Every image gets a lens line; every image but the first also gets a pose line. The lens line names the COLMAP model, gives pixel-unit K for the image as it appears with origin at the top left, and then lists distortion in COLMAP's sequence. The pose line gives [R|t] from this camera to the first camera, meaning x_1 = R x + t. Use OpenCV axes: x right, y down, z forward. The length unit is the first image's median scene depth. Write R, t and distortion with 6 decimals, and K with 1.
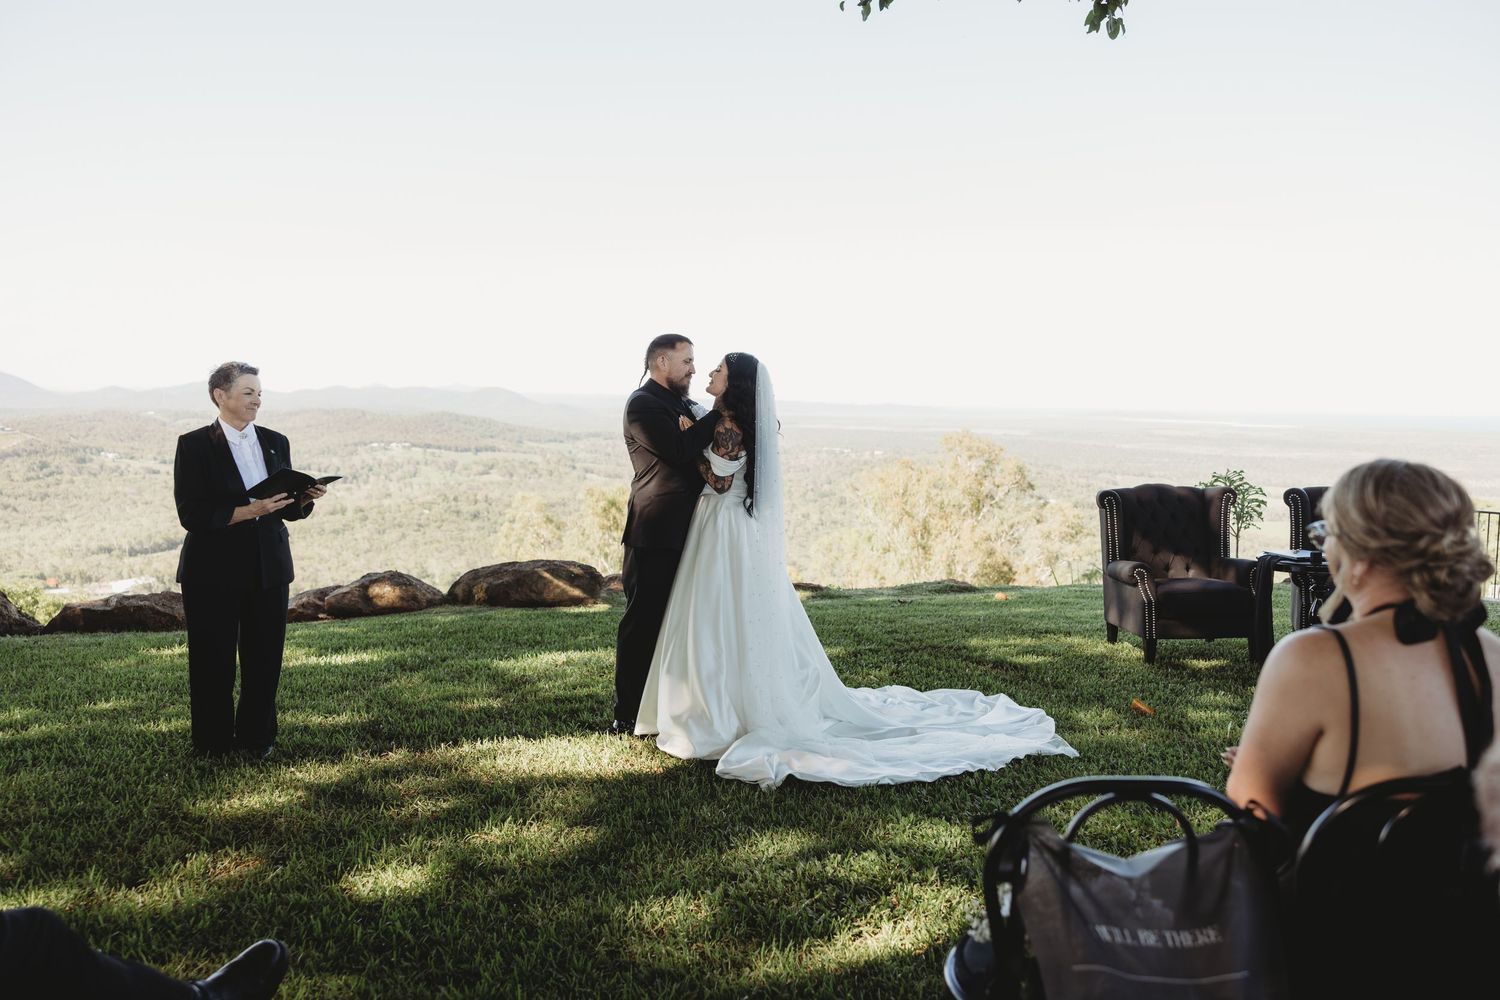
lens RADIAL K [[1337.8, 0, 746.7], [0, 1337.8, 530.3], [0, 0, 1]] dist [0.003913, -0.018690]
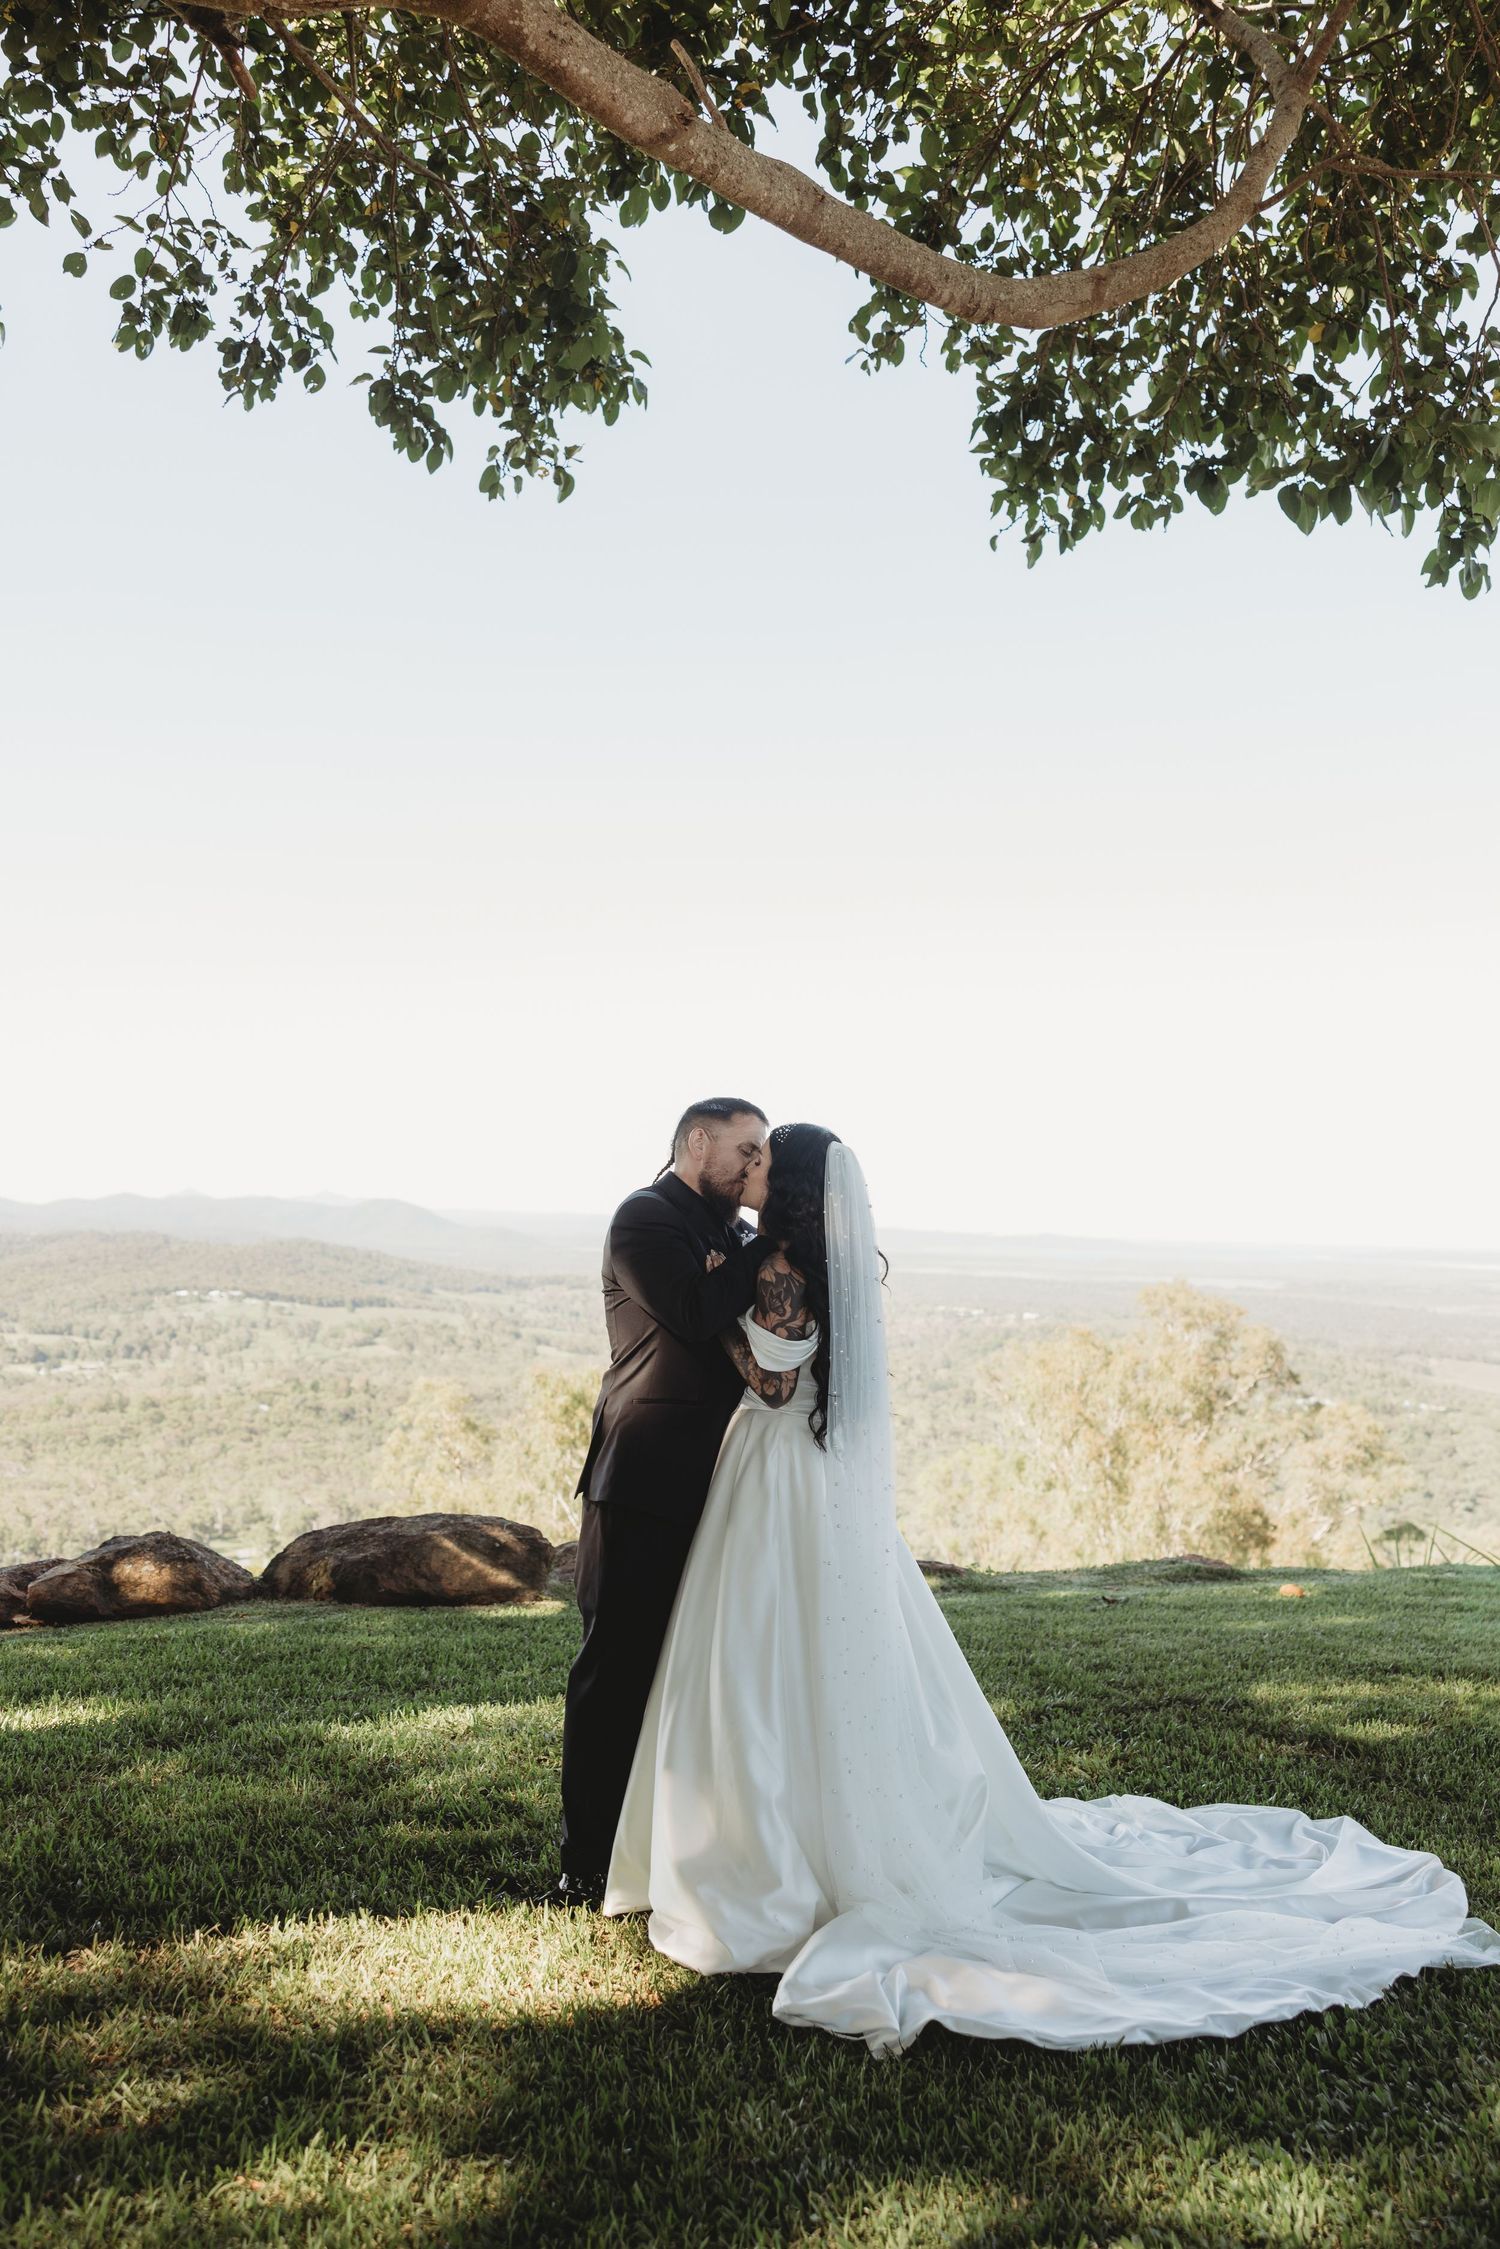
lens RADIAL K [[2005.8, 0, 743.2], [0, 2005.8, 1206.3], [0, 0, 1]] dist [0.003913, -0.018690]
pose [[0.999641, 0.010885, -0.024482, -0.012990], [-0.013460, 0.994100, -0.107625, -0.015278], [0.023166, 0.107916, 0.993890, 0.183587]]
